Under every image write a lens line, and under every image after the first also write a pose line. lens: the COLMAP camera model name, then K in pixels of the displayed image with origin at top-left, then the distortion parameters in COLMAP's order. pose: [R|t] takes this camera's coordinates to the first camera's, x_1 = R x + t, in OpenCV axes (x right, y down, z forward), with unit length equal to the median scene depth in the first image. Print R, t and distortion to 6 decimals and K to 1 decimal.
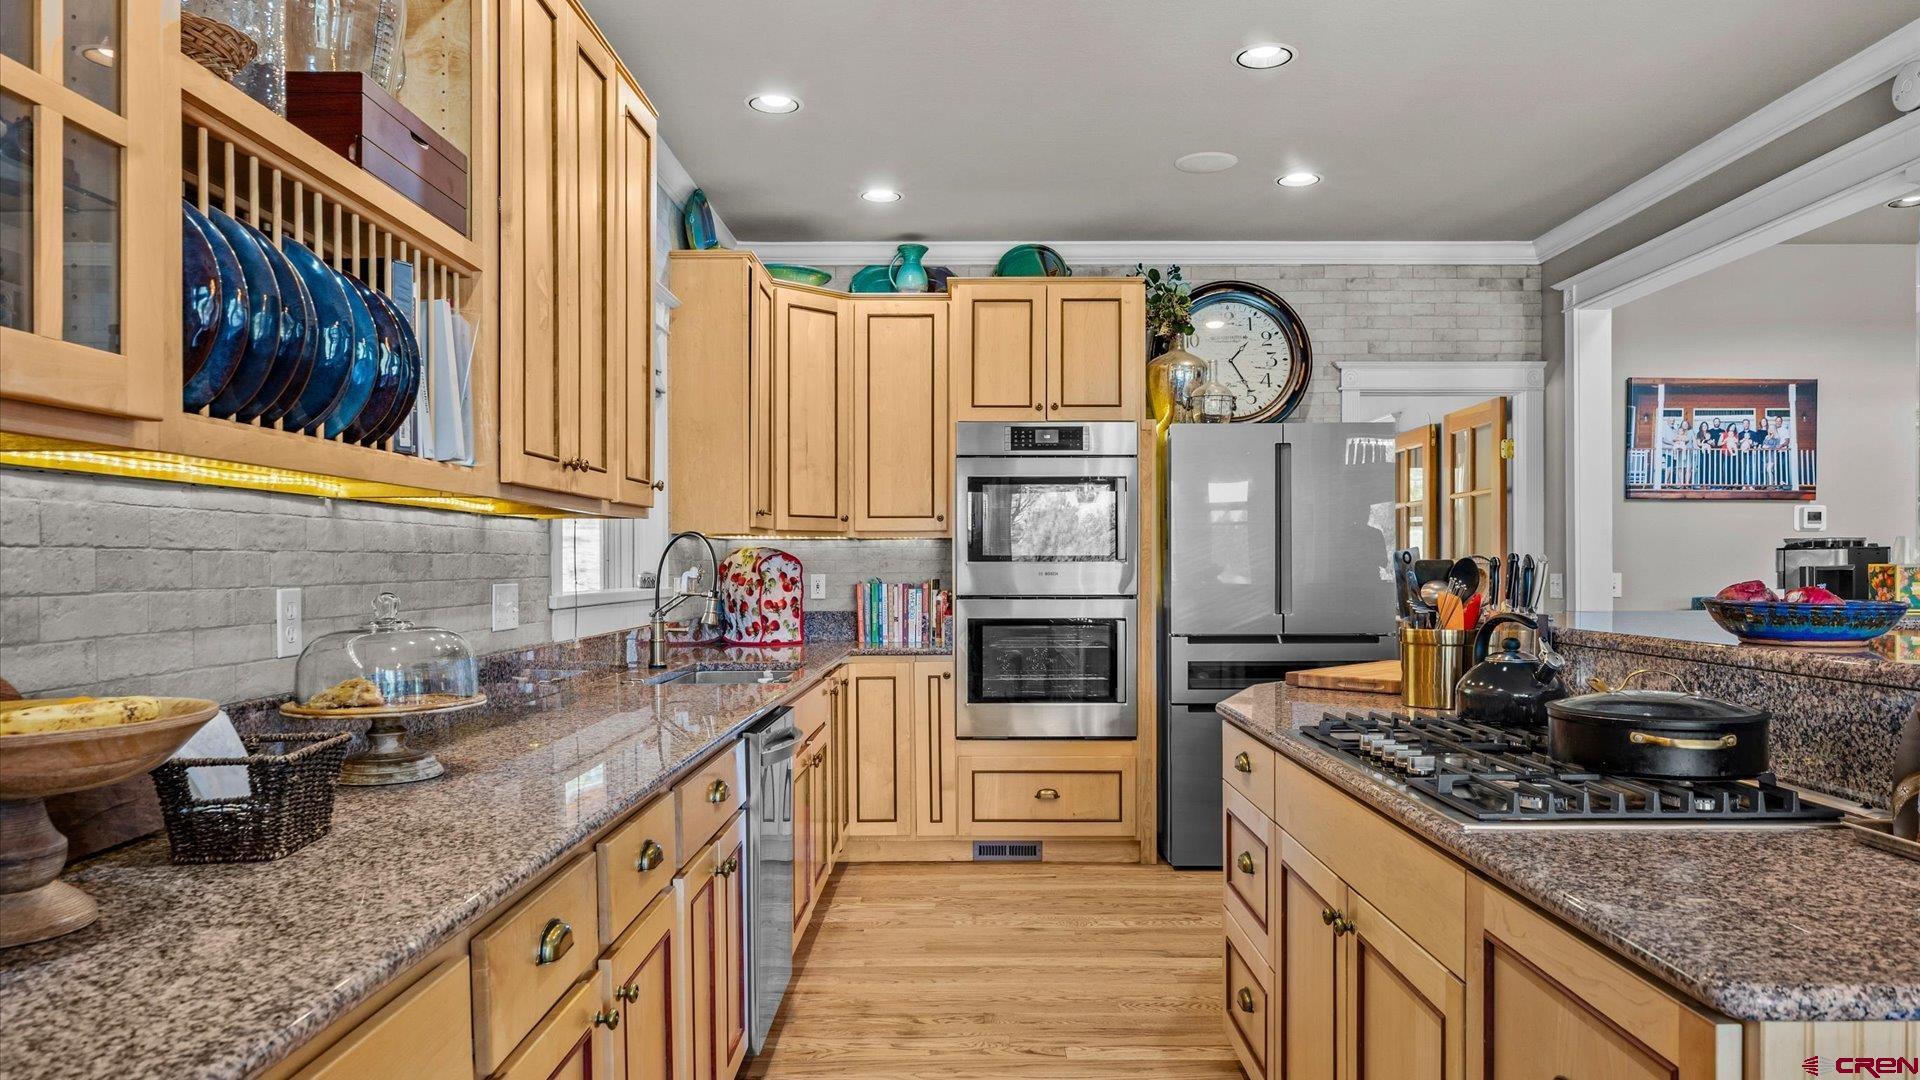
lens RADIAL K [[1259.1, 0, 969.9], [0, 1259.1, 567.0], [0, 0, 1]] dist [-0.002001, 0.000657]
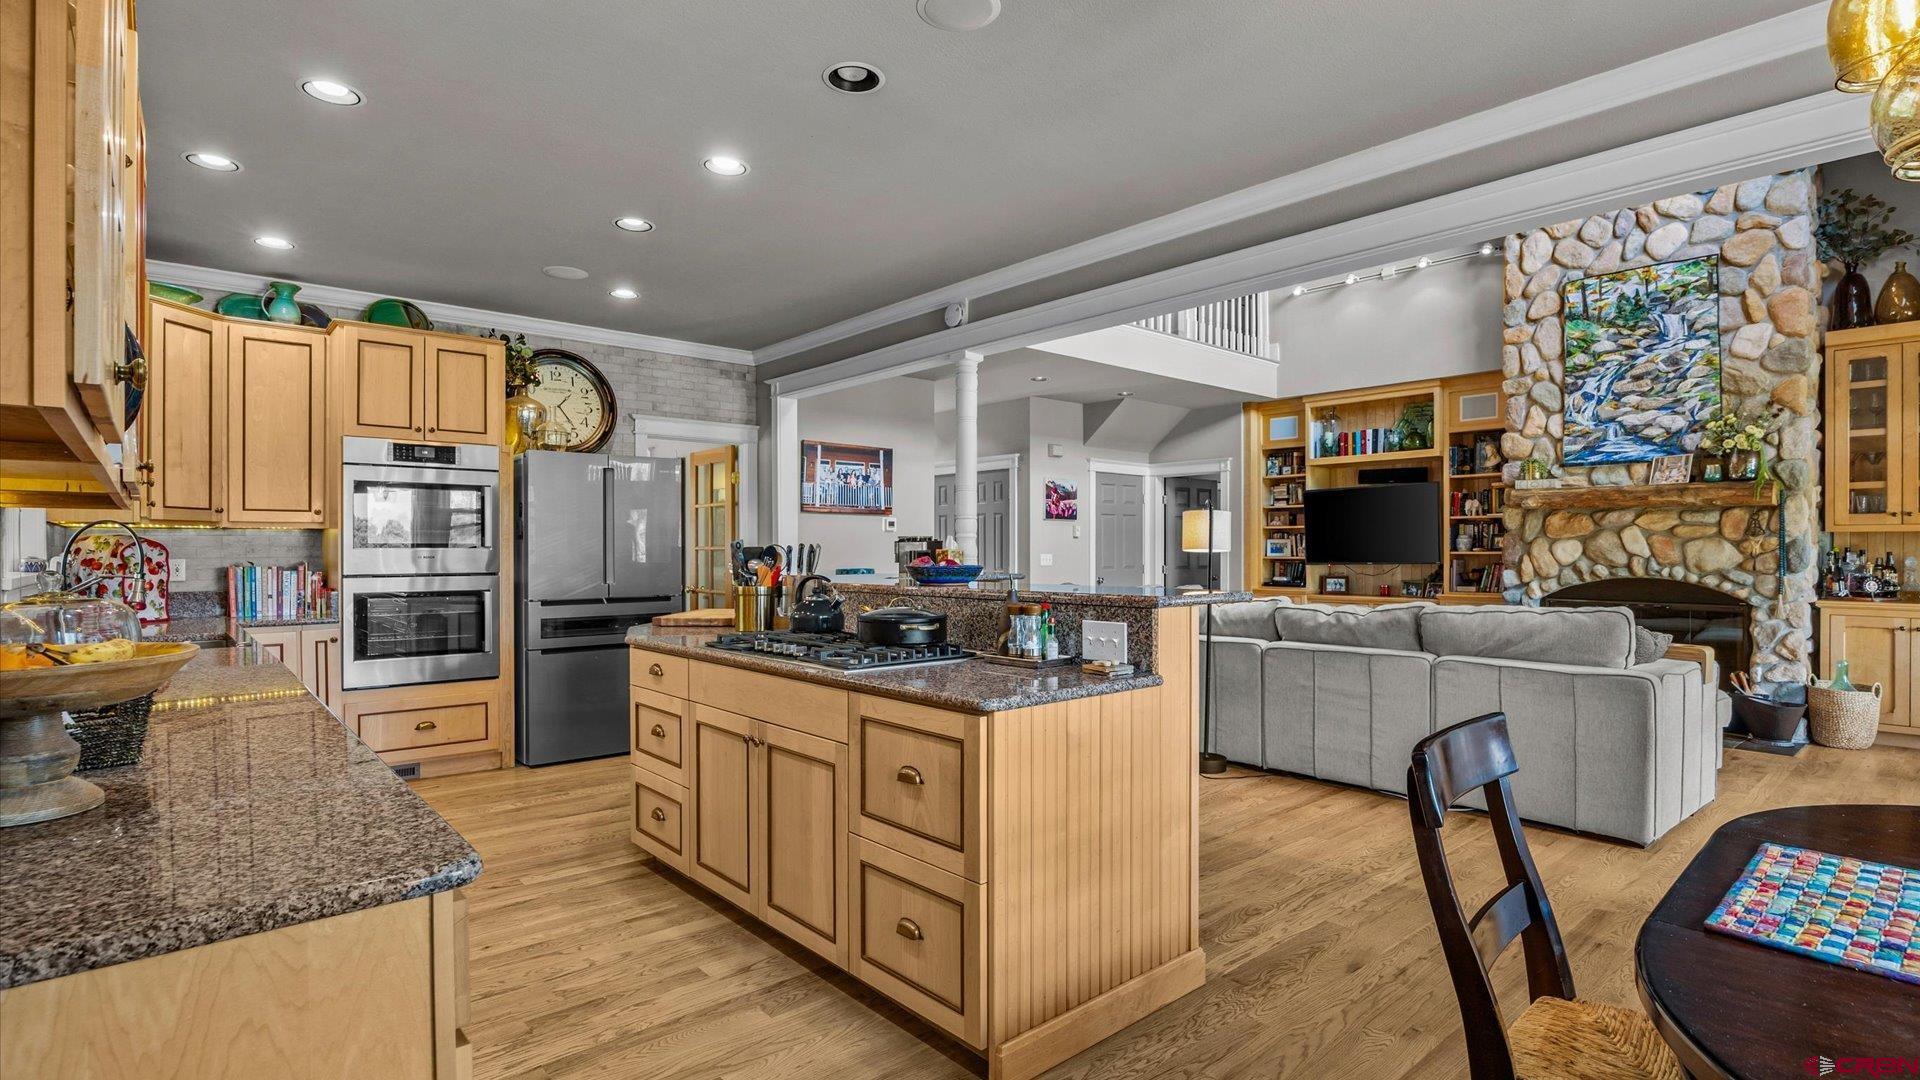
lens RADIAL K [[941.3, 0, 971.0], [0, 941.3, 545.7], [0, 0, 1]] dist [0.000255, 0.000101]
pose [[0.748947, 0.003133, 0.662622, -0.153271], [0.002308, 0.999970, -0.007337, 0.001669], [-0.662626, 0.007024, 0.748918, -0.101790]]
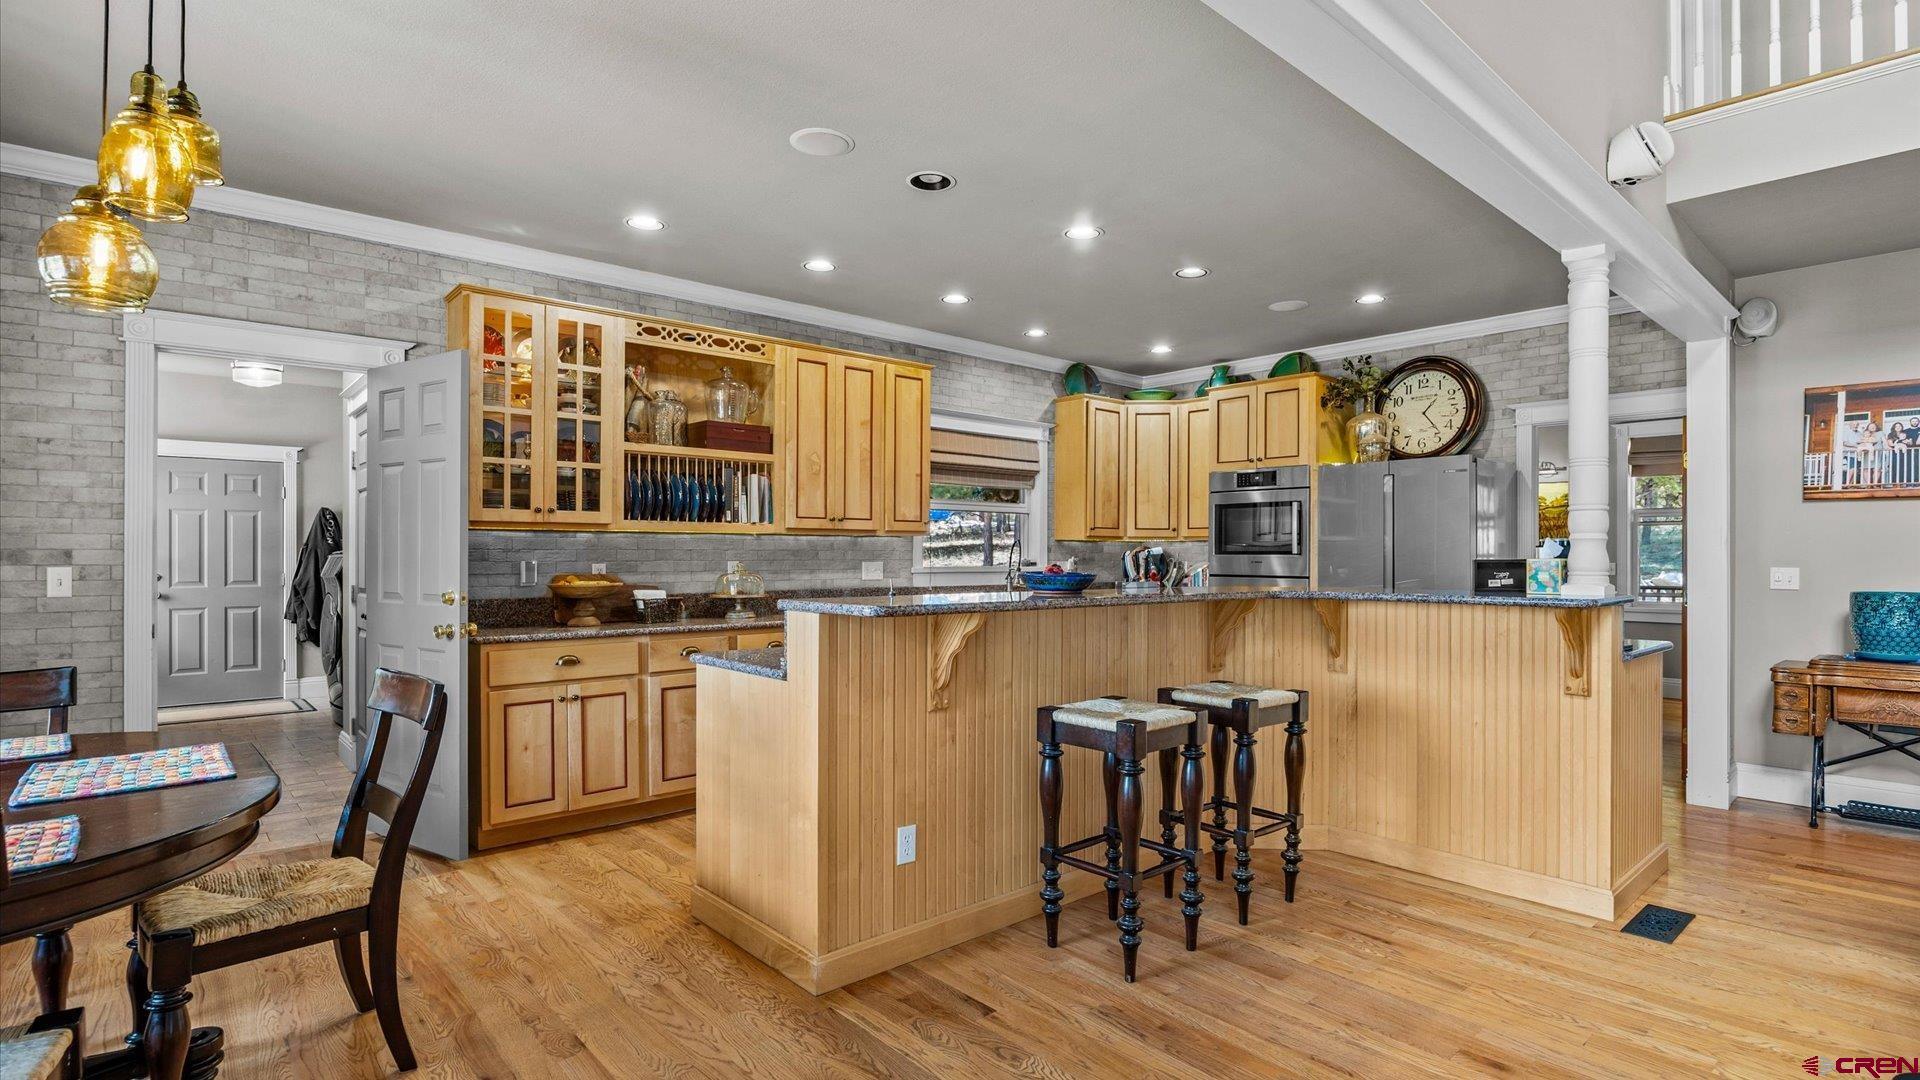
lens RADIAL K [[941.3, 0, 971.0], [0, 941.3, 545.7], [0, 0, 1]] dist [0.000255, 0.000101]
pose [[0.674177, -0.003167, -0.738563, 0.675639], [-0.006708, 0.999923, -0.010410, -0.001115], [0.738539, 0.011972, 0.674104, -0.086944]]
